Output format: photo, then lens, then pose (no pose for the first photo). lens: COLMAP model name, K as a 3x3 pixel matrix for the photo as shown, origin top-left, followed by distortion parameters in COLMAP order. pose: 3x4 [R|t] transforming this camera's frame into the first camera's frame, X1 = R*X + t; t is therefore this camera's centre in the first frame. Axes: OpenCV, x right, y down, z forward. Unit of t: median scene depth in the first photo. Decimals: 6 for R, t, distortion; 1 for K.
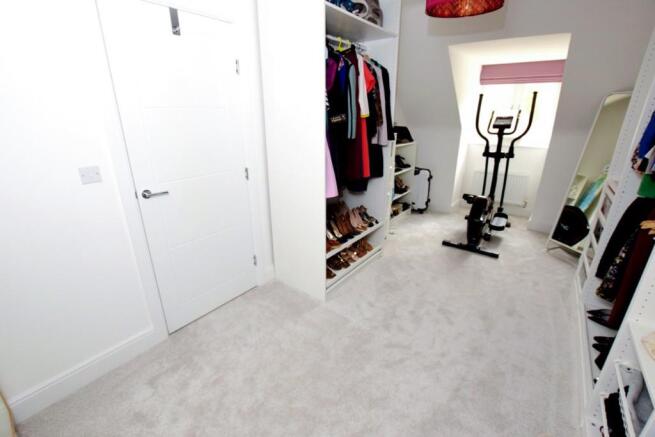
lens RADIAL K [[288.4, 0, 325.1], [0, 288.4, 215.6], [0, 0, 1]] dist [-0.027424, 0.000131]
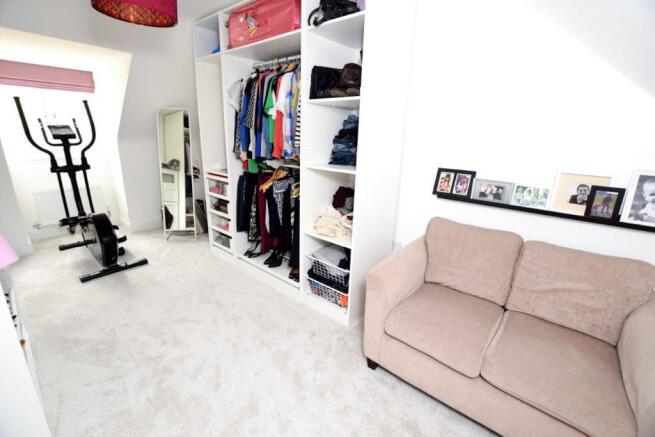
lens RADIAL K [[288.4, 0, 325.1], [0, 288.4, 215.6], [0, 0, 1]] dist [-0.027424, 0.000131]
pose [[0.048291, -0.274722, 0.960310, -0.280601], [0.308218, 0.918612, 0.247294, -0.059829], [-0.950089, 0.284043, 0.129035, 0.208850]]
